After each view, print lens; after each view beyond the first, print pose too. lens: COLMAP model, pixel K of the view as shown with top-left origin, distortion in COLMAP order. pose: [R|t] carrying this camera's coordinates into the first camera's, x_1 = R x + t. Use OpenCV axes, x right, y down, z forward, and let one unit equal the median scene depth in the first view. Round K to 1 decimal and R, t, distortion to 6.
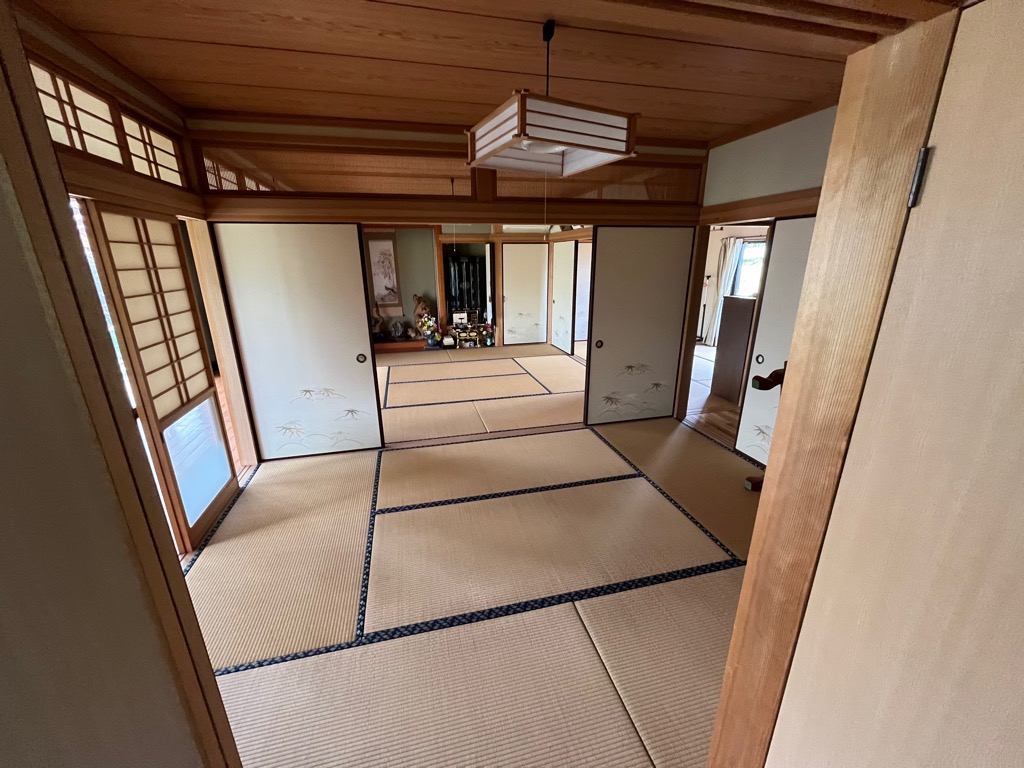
lens RADIAL K [[412.7, 0, 511.6], [0, 412.7, 386.8], [0, 0, 1]] dist [-0.002604, 0.000397]
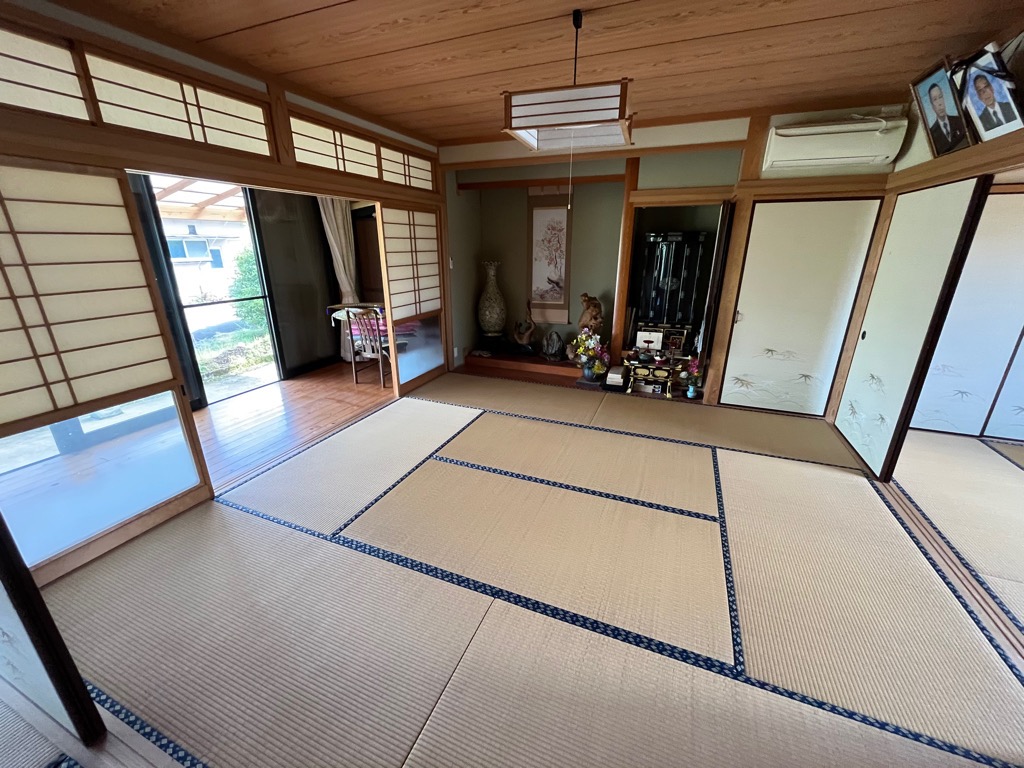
lens RADIAL K [[412.7, 0, 513.1], [0, 412.7, 384.2], [0, 0, 1]] dist [-0.002604, 0.000397]
pose [[0.804084, 0.199214, -0.560145, 0.058634], [-0.183039, 0.979375, 0.085561, -0.123009], [0.565637, 0.033730, 0.823964, 0.428350]]
